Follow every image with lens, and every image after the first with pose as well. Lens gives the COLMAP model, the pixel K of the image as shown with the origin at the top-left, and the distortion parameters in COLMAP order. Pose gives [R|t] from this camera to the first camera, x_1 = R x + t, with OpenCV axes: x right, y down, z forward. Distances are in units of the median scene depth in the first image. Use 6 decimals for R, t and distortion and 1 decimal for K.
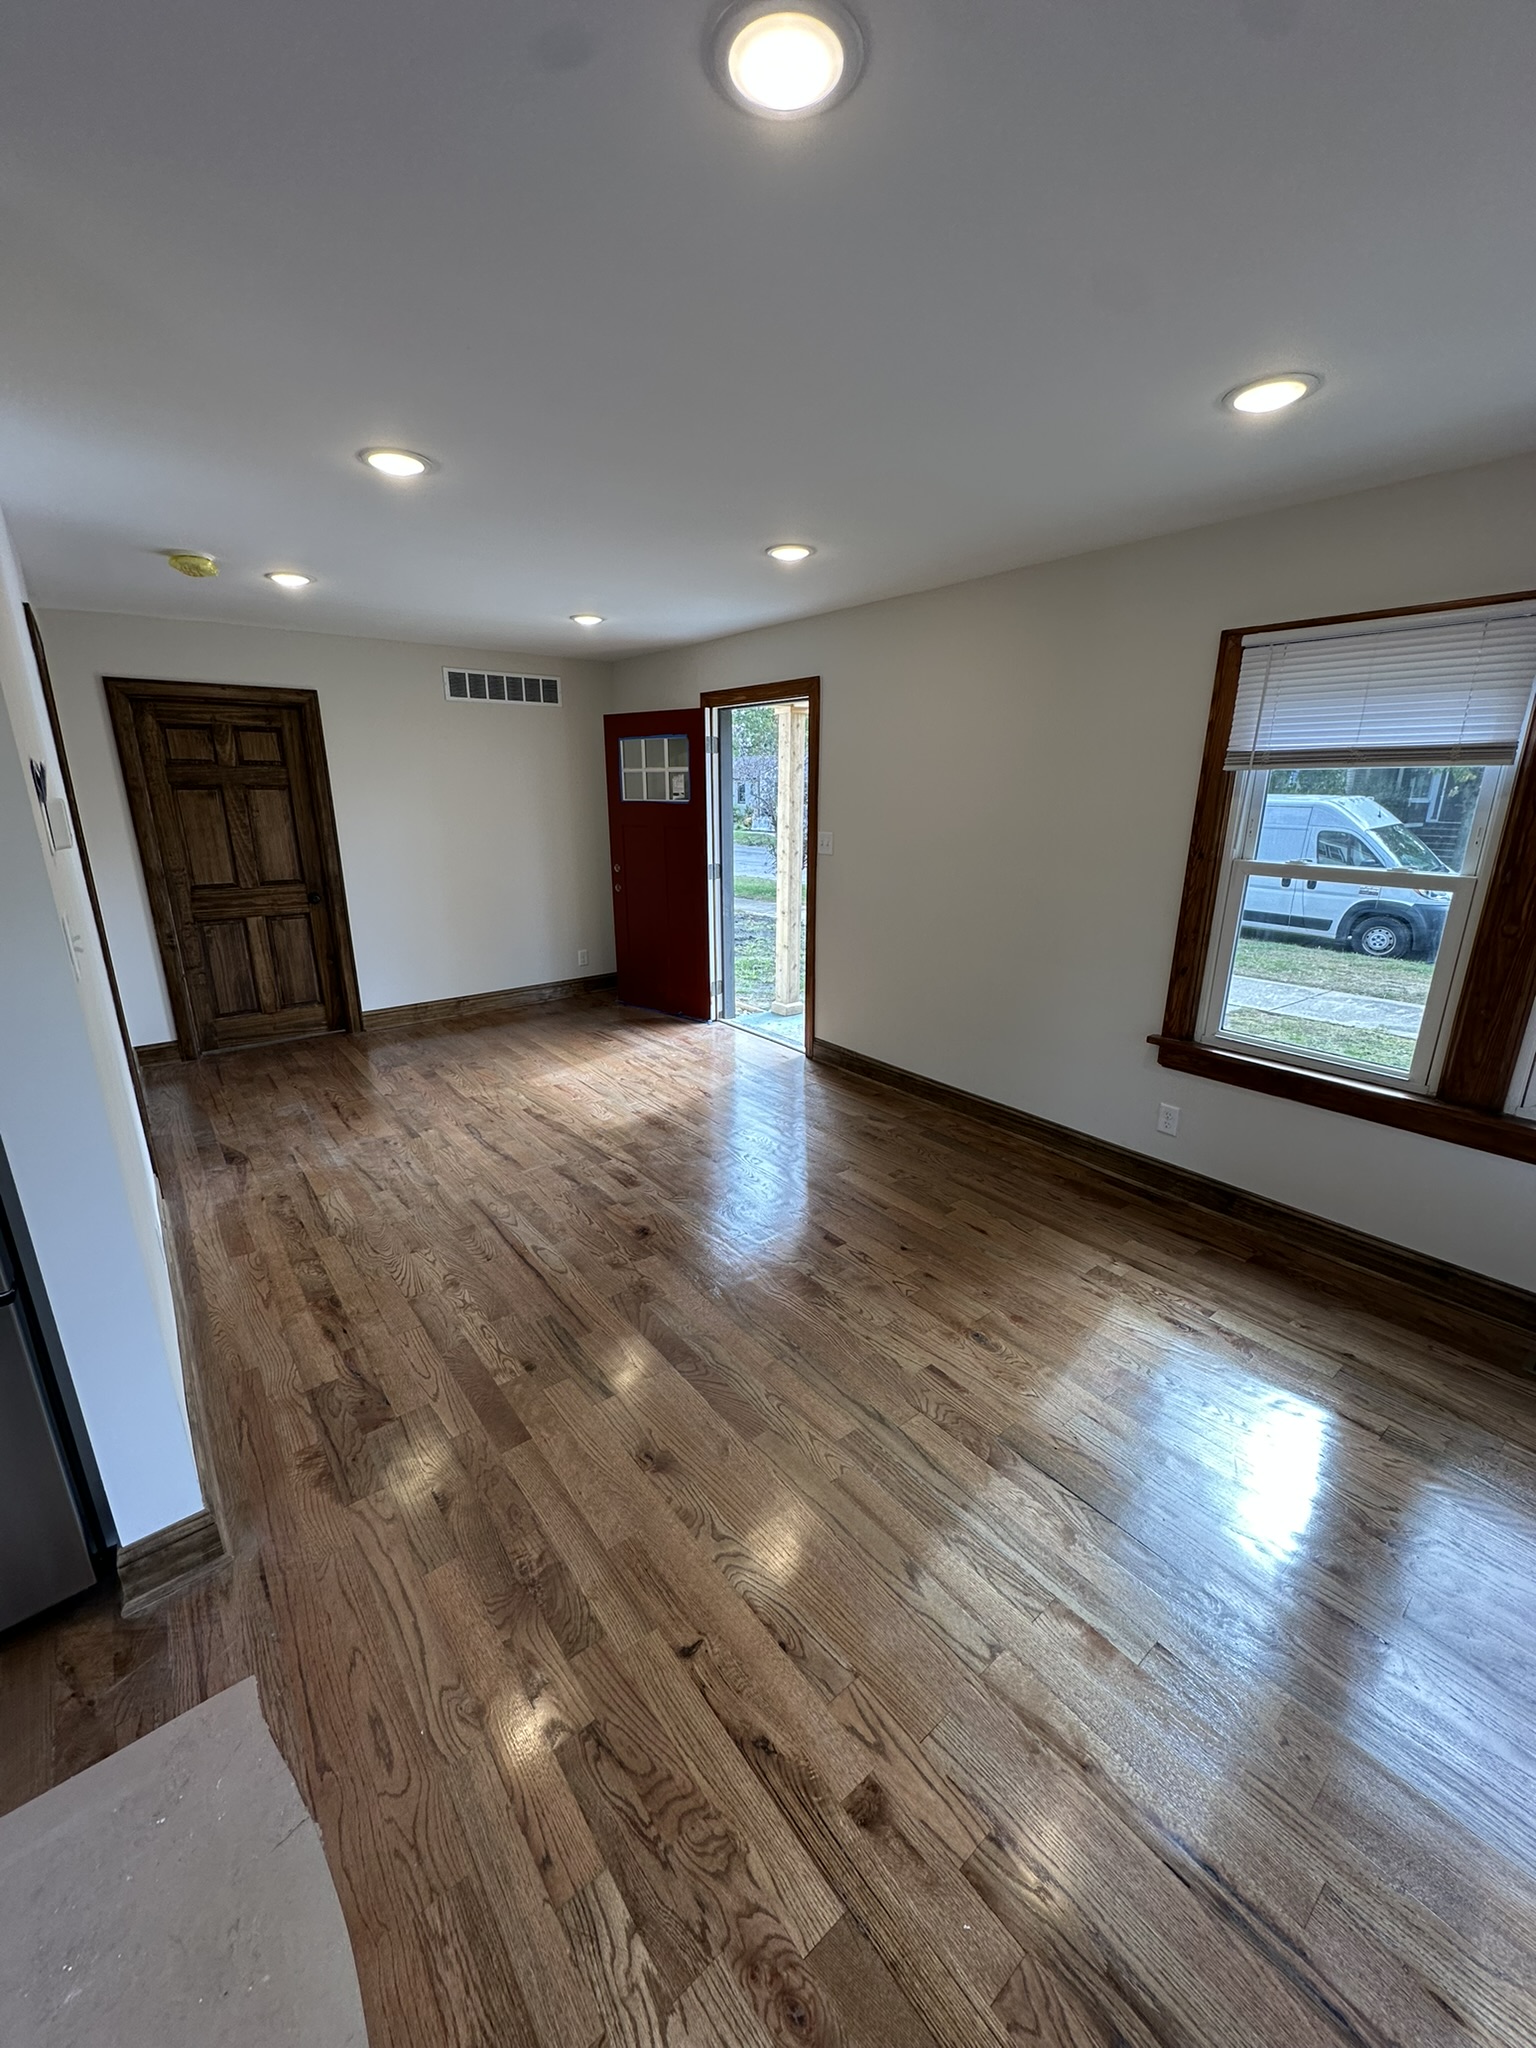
lens RADIAL K [[810.8, 0, 768.0], [0, 810.8, 1024.0], [0, 0, 1]] dist [-0.001136, -0.000175]
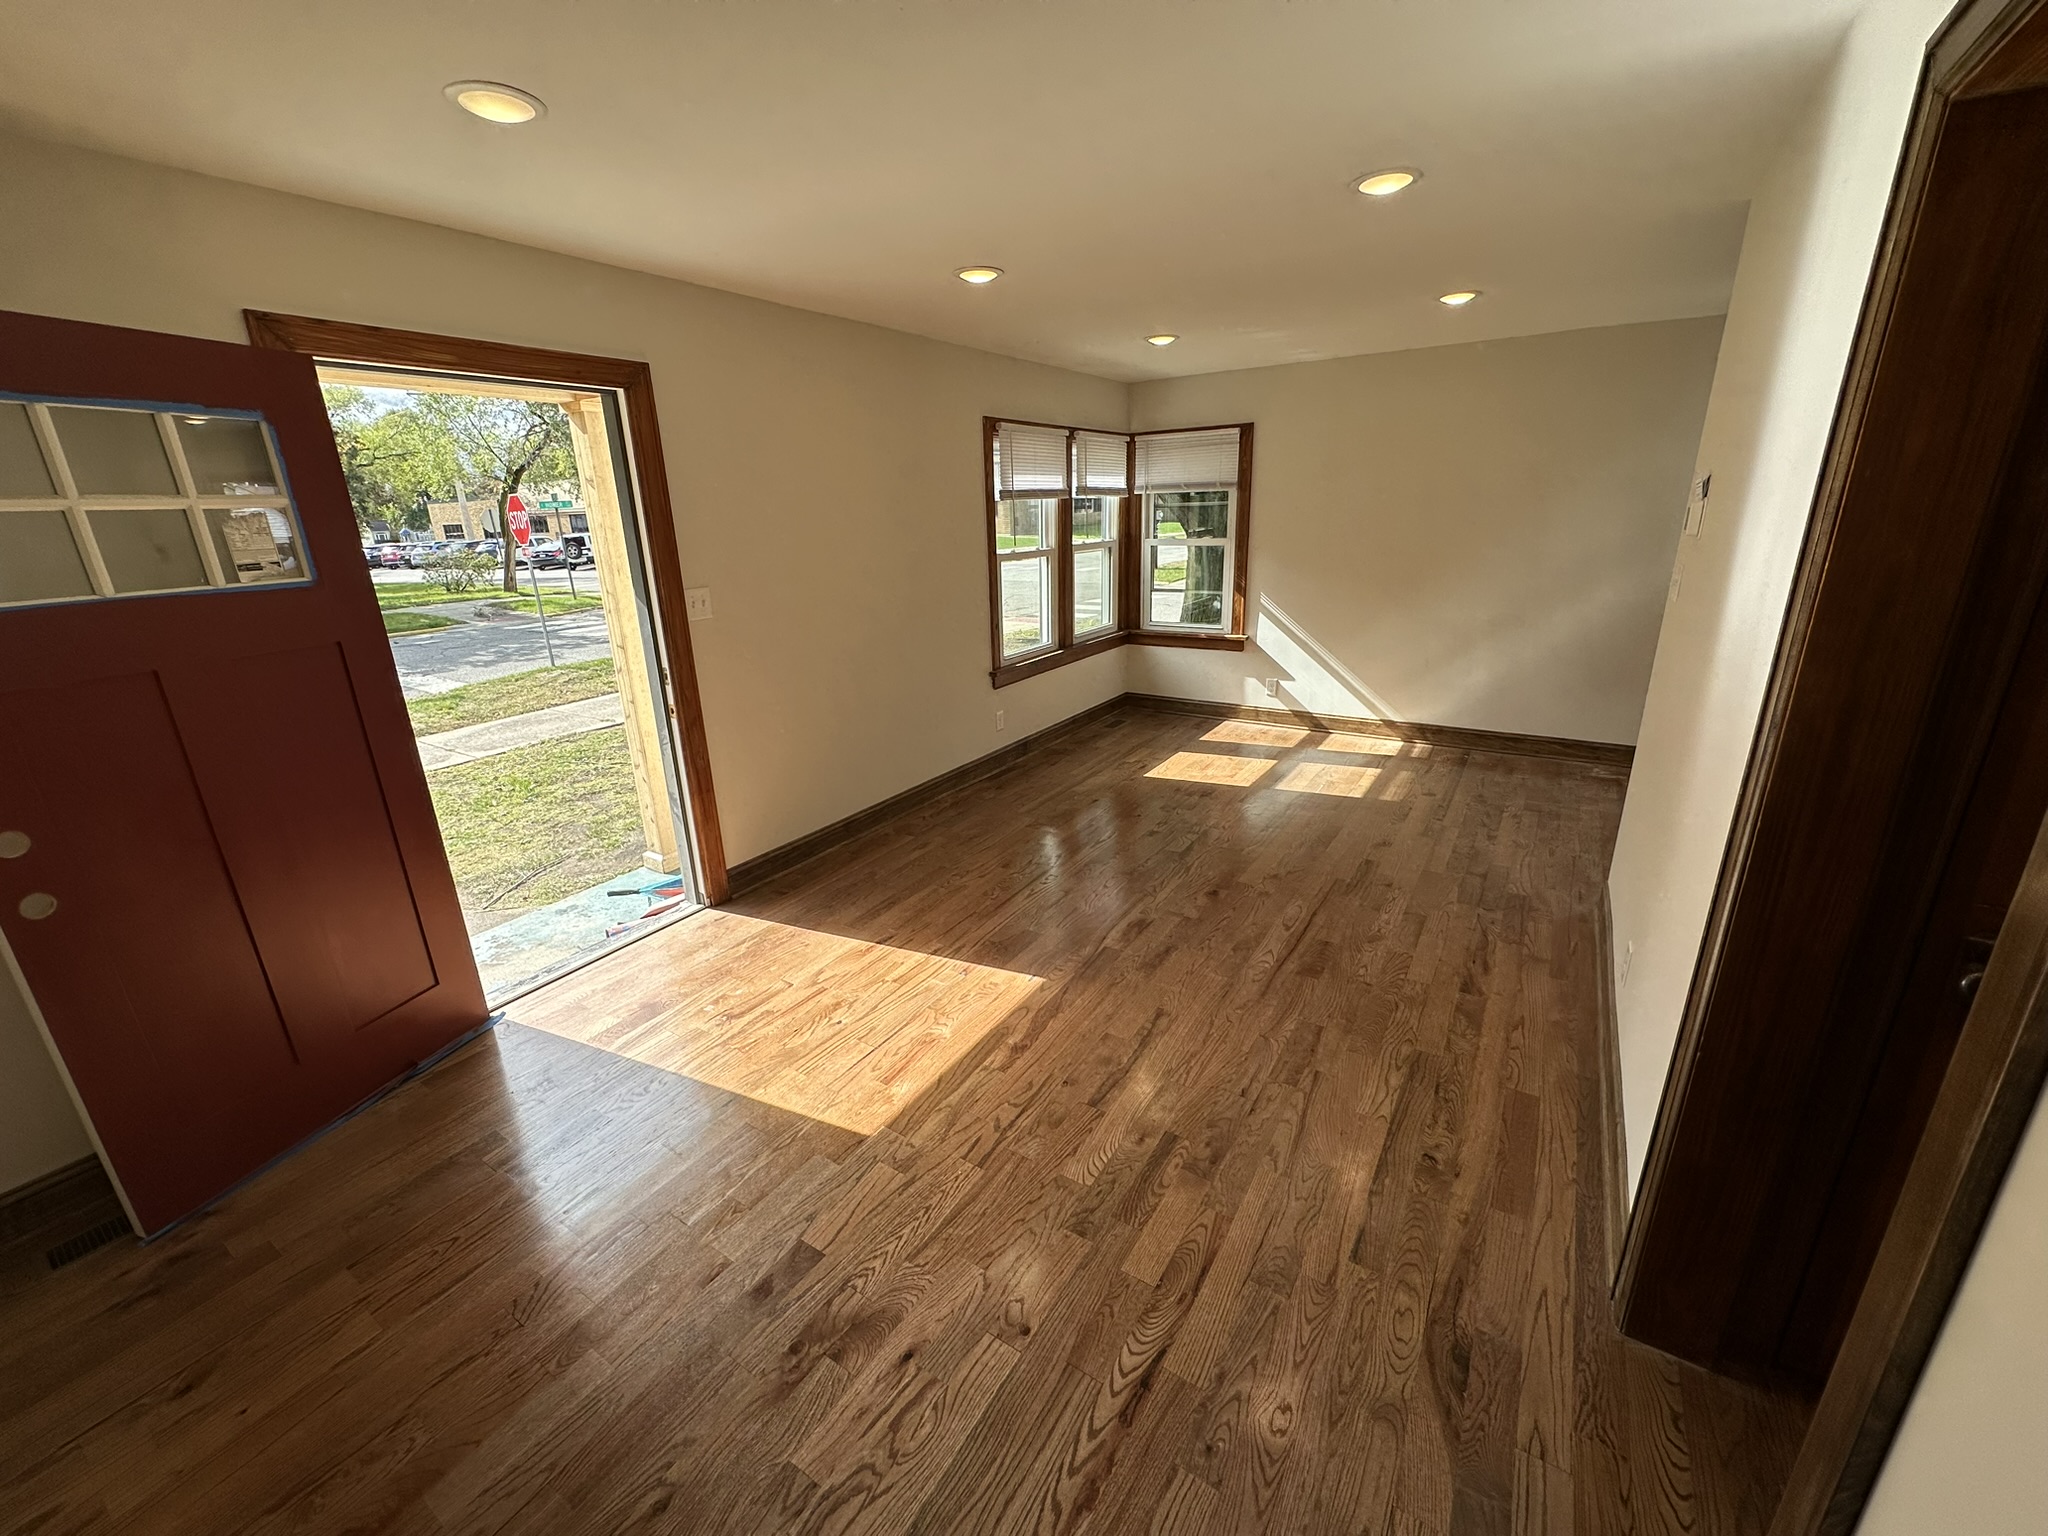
lens RADIAL K [[810.8, 0, 1024.0], [0, 810.8, 768.0], [0, 0, 1]] dist [-0.001136, -0.000175]
pose [[-0.314460, -0.287507, 0.904685, -0.865929], [0.296699, 0.875516, 0.381367, -0.344920], [-0.901712, 0.388344, -0.190012, 1.131603]]
